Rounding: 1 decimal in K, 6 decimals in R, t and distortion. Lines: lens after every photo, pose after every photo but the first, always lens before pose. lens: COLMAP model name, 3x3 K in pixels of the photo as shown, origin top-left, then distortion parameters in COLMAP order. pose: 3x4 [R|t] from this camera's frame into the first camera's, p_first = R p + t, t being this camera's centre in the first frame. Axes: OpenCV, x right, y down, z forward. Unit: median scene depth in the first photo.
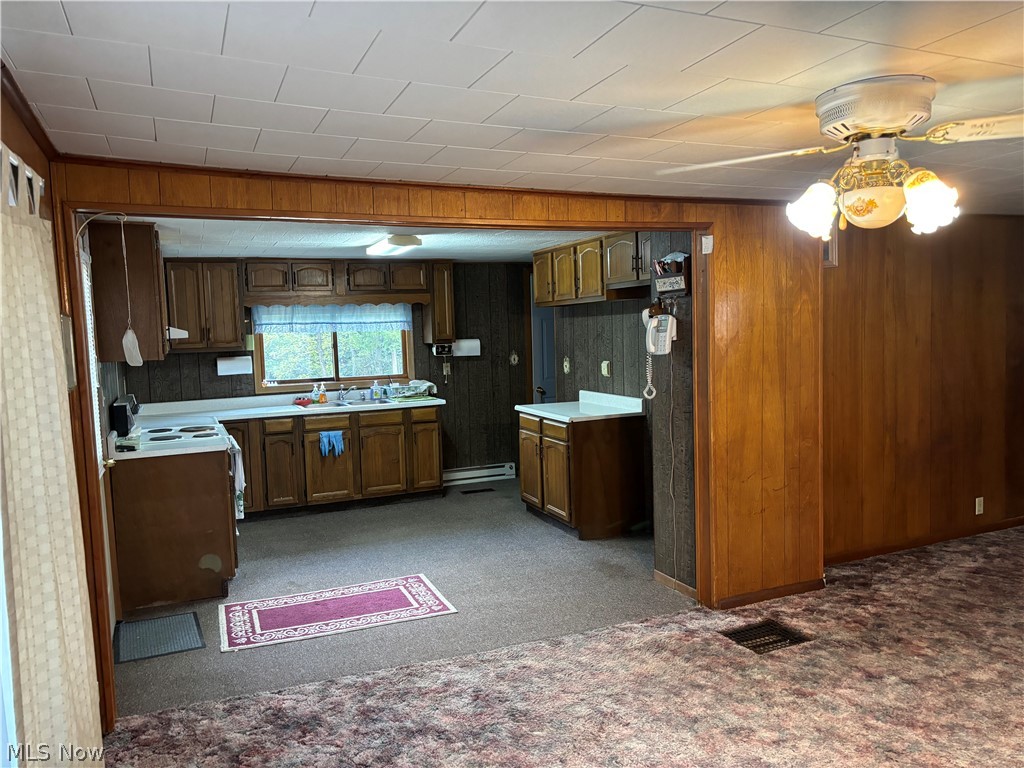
lens RADIAL K [[768.5, 0, 512.0], [0, 768.5, 384.0], [0, 0, 1]] dist [0.047499, -0.008057]
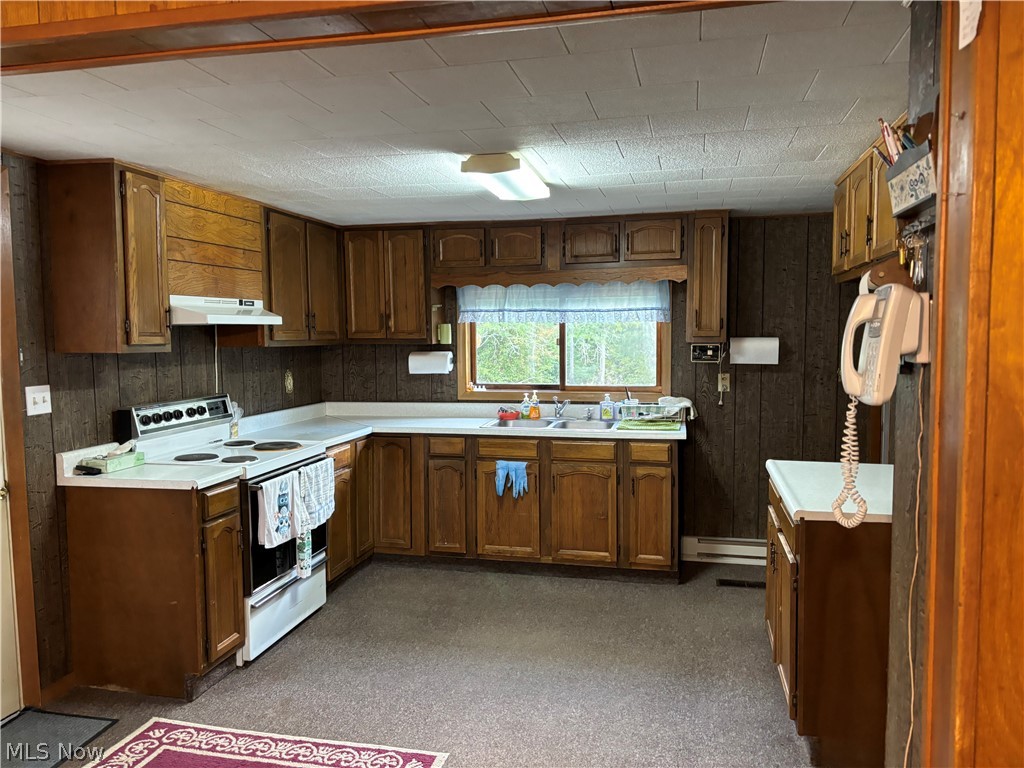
lens RADIAL K [[768.5, 0, 512.0], [0, 768.5, 384.0], [0, 0, 1]] dist [0.047499, -0.008057]
pose [[0.807084, 0.066840, -0.586642, 0.167247], [-0.060393, 0.997706, 0.030588, -0.030248], [0.587340, 0.010742, 0.809269, 0.405093]]
